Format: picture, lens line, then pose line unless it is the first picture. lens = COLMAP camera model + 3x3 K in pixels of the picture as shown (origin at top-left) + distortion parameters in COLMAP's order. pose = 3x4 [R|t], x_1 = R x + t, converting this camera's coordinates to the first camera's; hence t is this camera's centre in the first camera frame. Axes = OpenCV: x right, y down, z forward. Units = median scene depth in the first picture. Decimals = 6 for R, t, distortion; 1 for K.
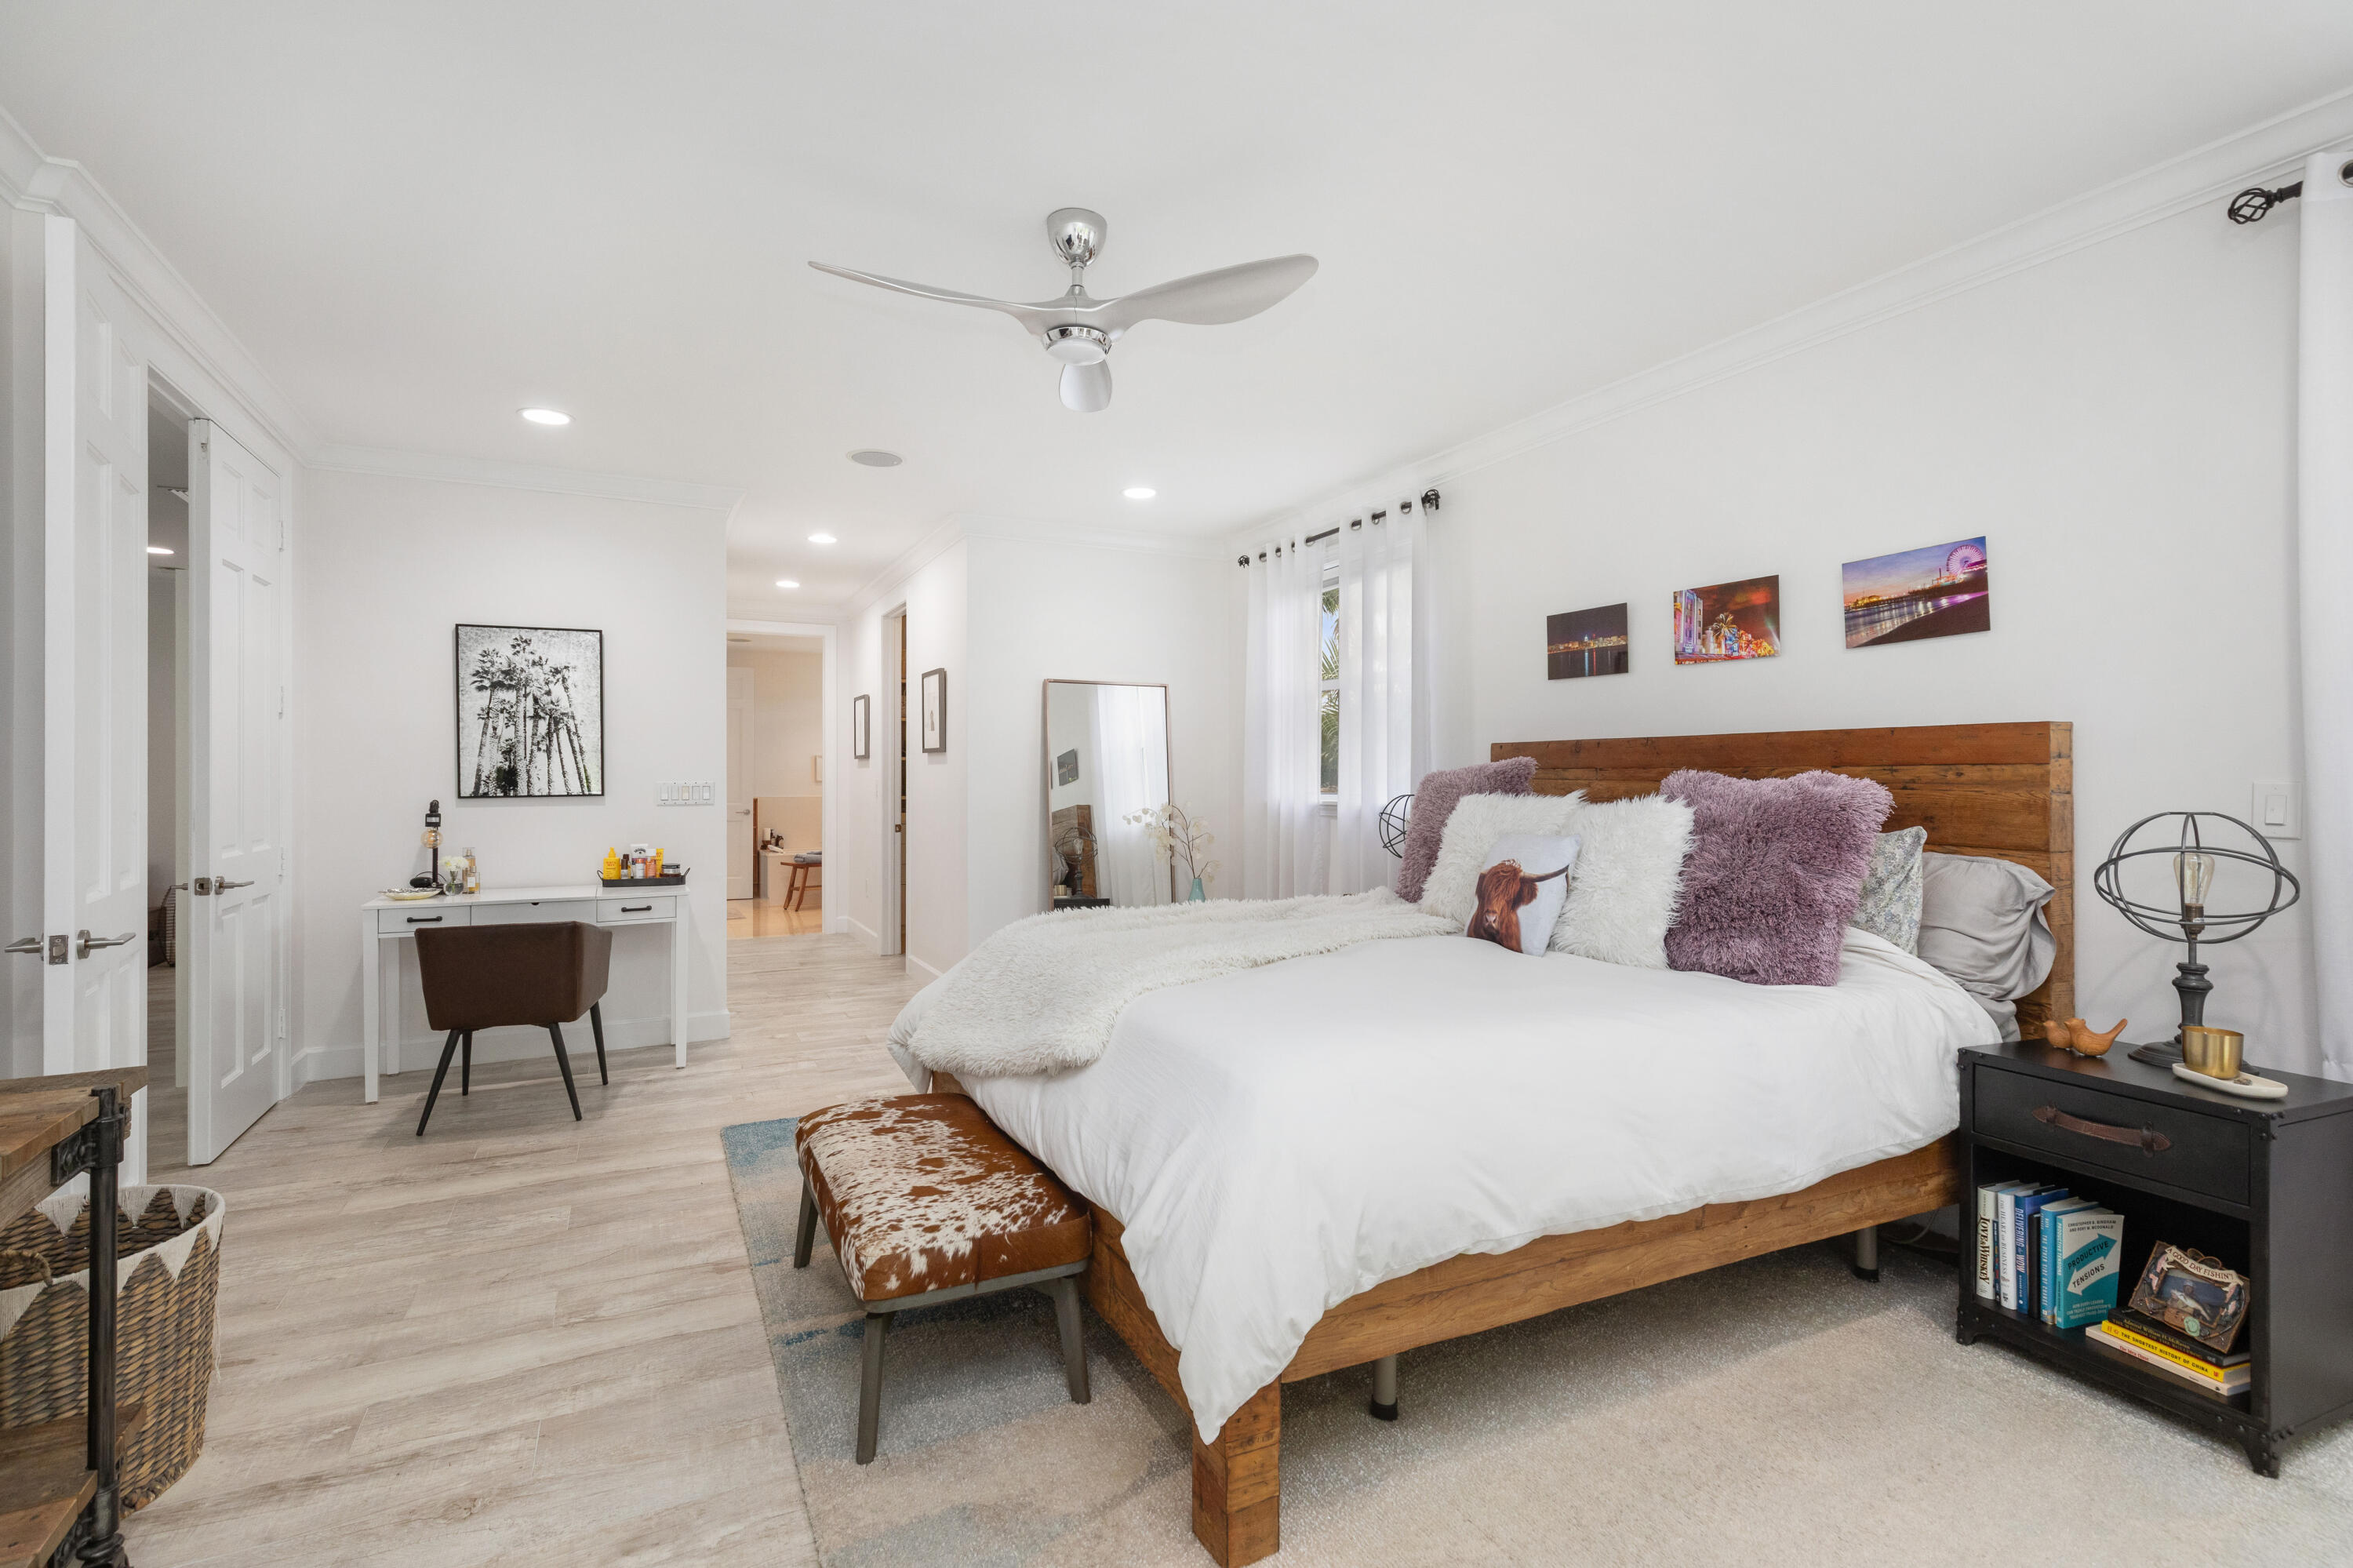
lens RADIAL K [[1077.3, 0, 1172.0], [0, 1077.3, 777.6], [0, 0, 1]] dist [0.017462, 0.000445]
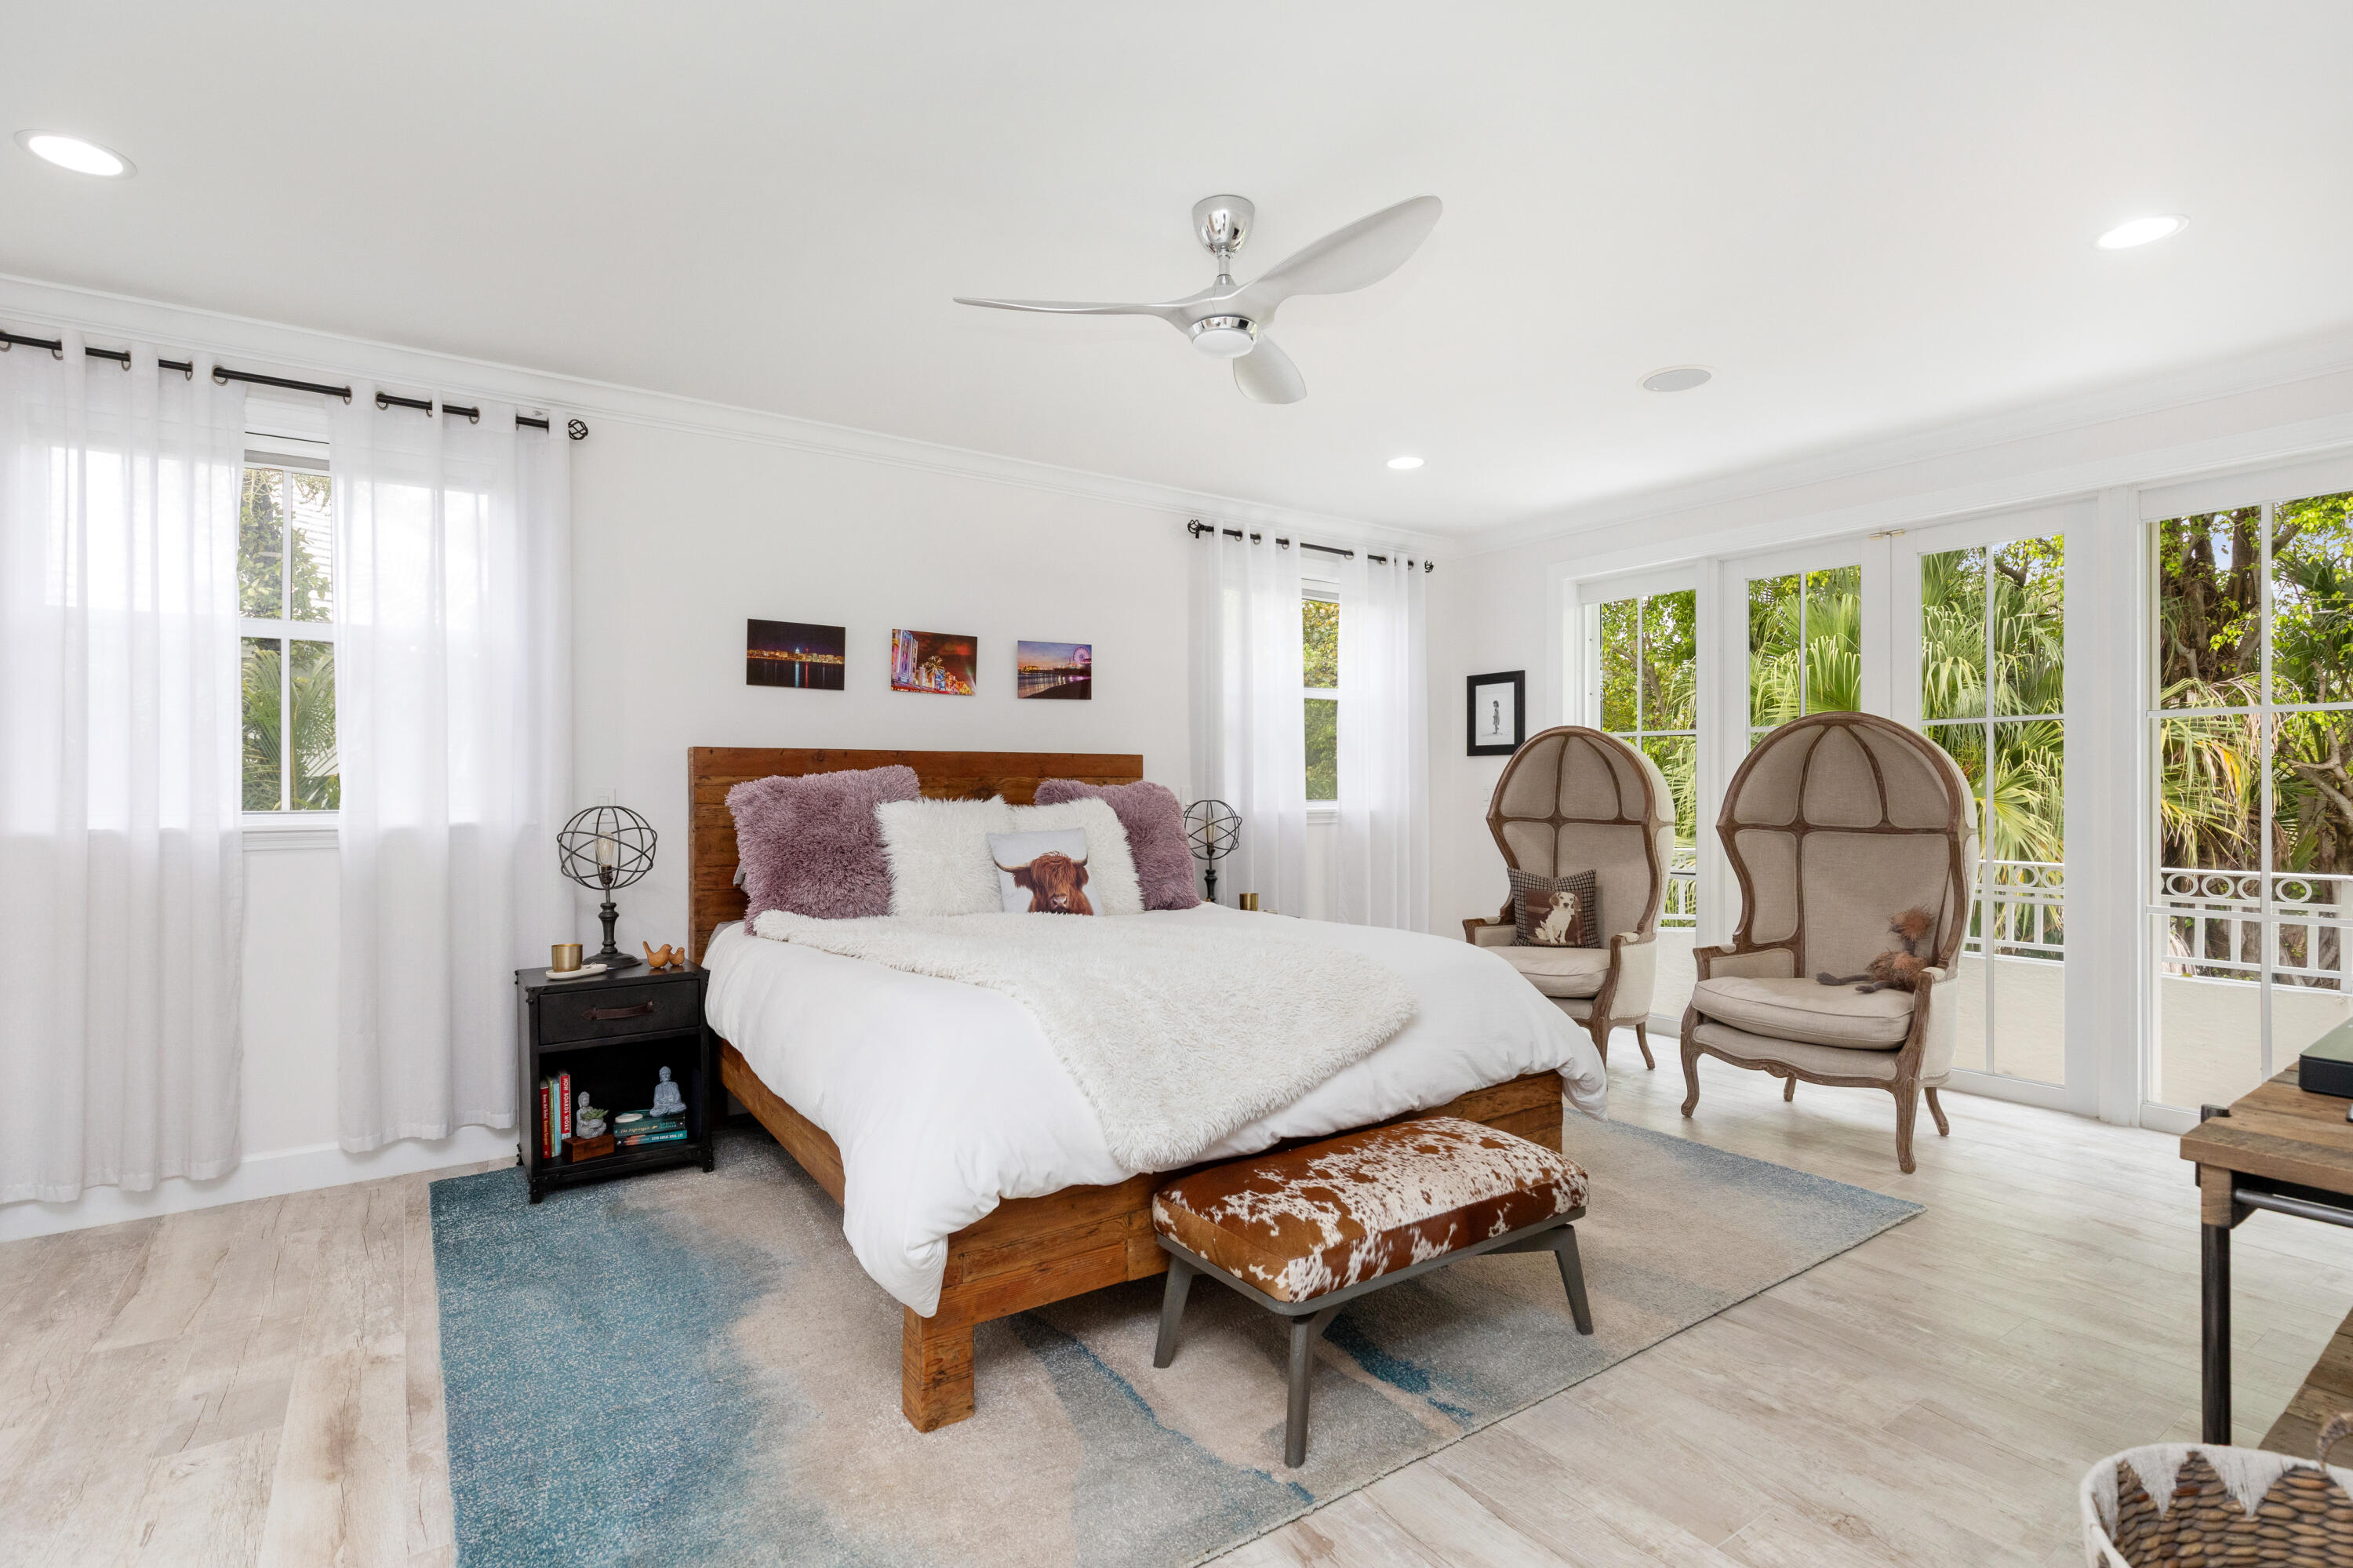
lens RADIAL K [[1113.2, 0, 1145.1], [0, 1113.2, 788.3], [0, 0, 1]] dist [-0.002313, -0.000480]
pose [[-0.128655, 0.001920, 0.991688, -0.964810], [0.004375, 0.999989, -0.001368, 0.007775], [-0.991680, 0.004163, -0.128662, 1.088186]]
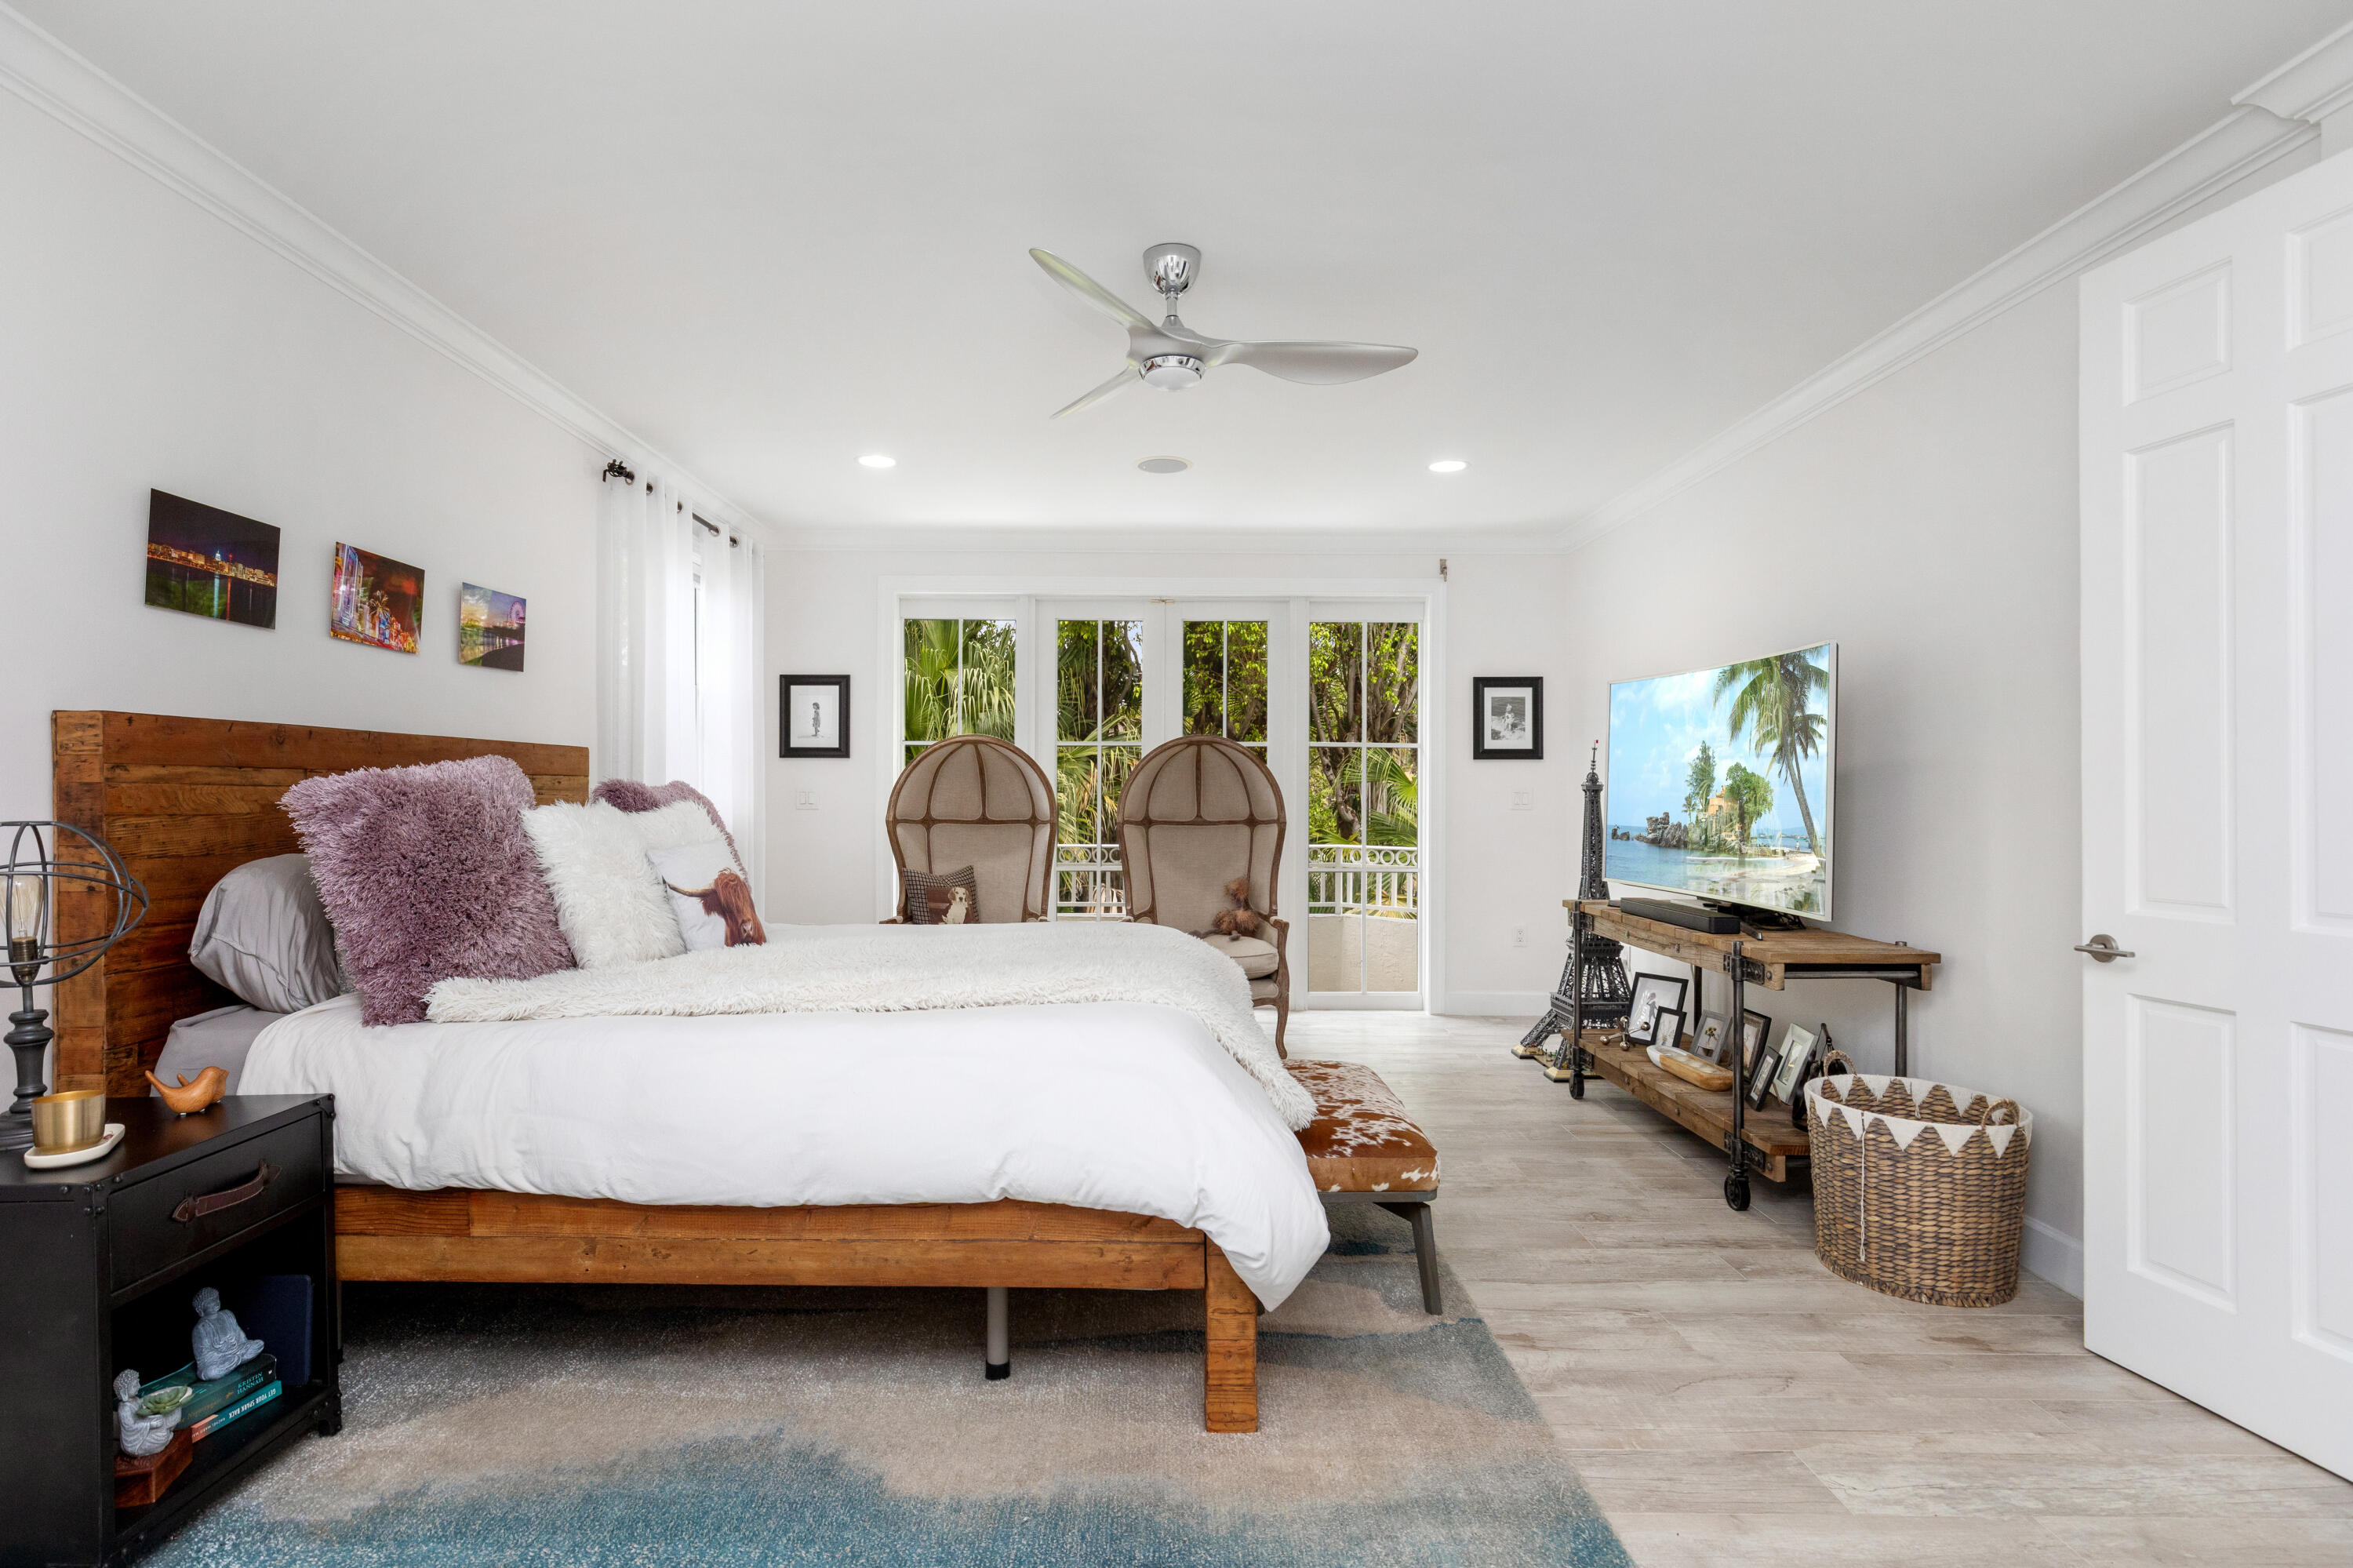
lens RADIAL K [[1187.0, 0, 1156.4], [0, 1187.0, 787.8], [0, 0, 1]] dist [0.001880, 0.000187]
pose [[-0.895850, 0.000083, 0.444356, -0.530631], [-0.000687, 0.999999, -0.001572, 0.004577], [-0.444355, -0.001713, -0.895849, 1.842500]]
